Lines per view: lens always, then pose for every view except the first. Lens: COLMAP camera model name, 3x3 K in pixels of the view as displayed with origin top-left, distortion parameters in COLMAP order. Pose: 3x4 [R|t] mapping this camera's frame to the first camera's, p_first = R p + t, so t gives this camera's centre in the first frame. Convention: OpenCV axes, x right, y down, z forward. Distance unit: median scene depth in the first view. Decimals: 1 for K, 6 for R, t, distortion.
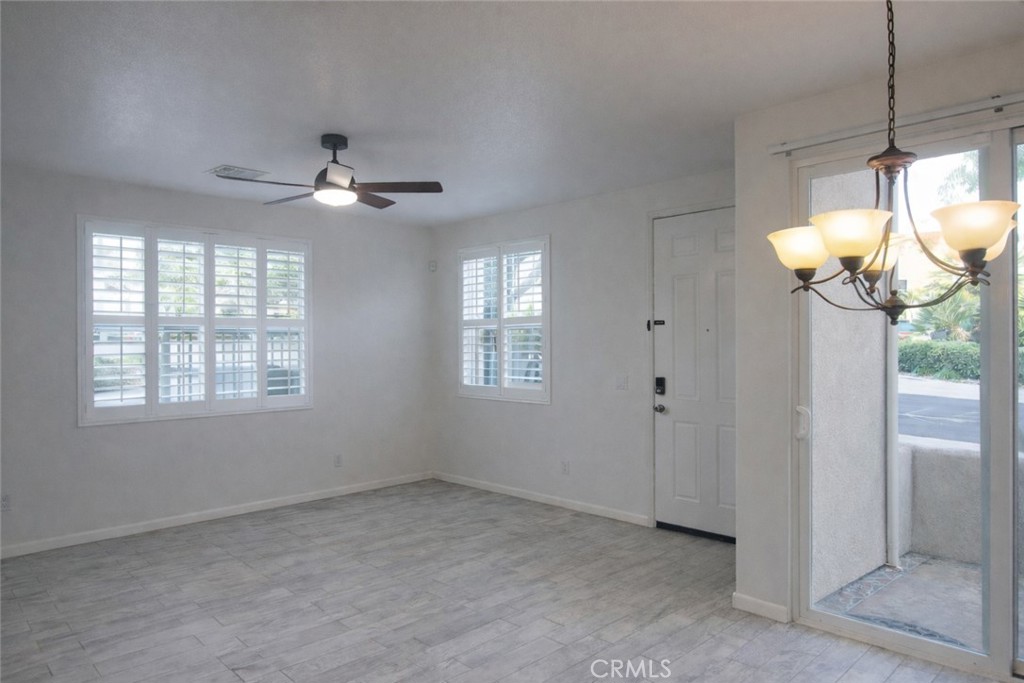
lens RADIAL K [[693.0, 0, 512.0], [0, 693.0, 341.5], [0, 0, 1]] dist [0.052983, -0.001846]
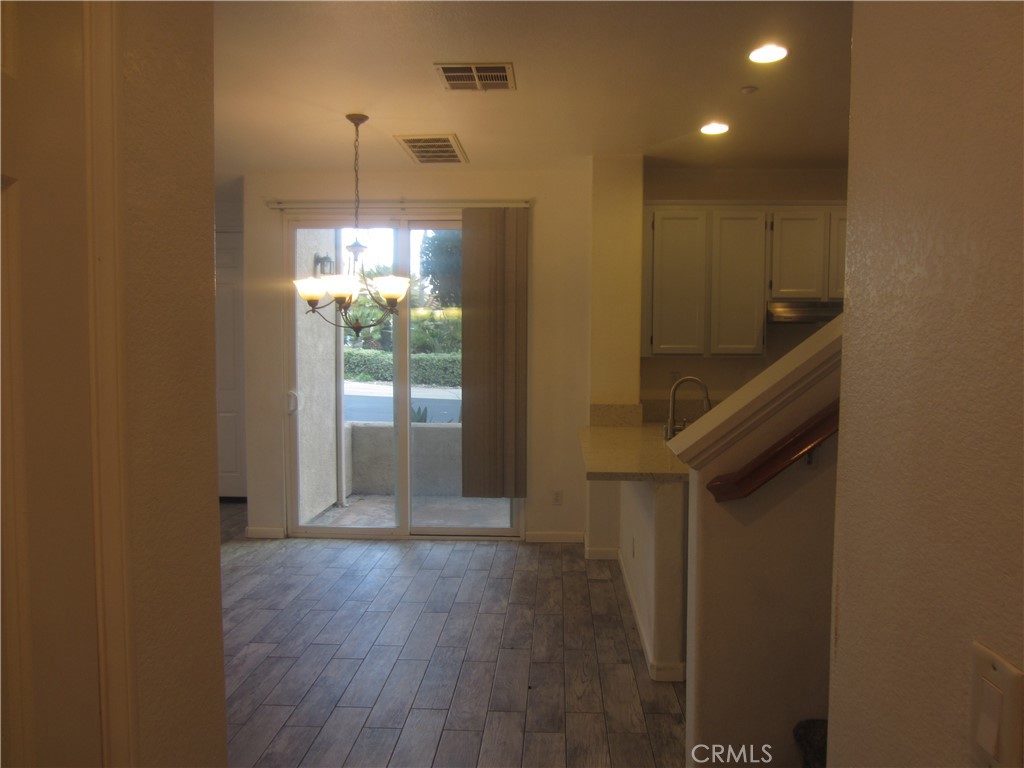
lens RADIAL K [[754.0, 0, 514.1], [0, 754.0, 394.3], [0, 0, 1]] dist [-0.005615, -0.003979]
pose [[0.735600, -0.034413, 0.676542, -0.279879], [-0.006187, 0.998326, 0.057508, 0.011637], [-0.677388, -0.046488, 0.734155, -0.416182]]
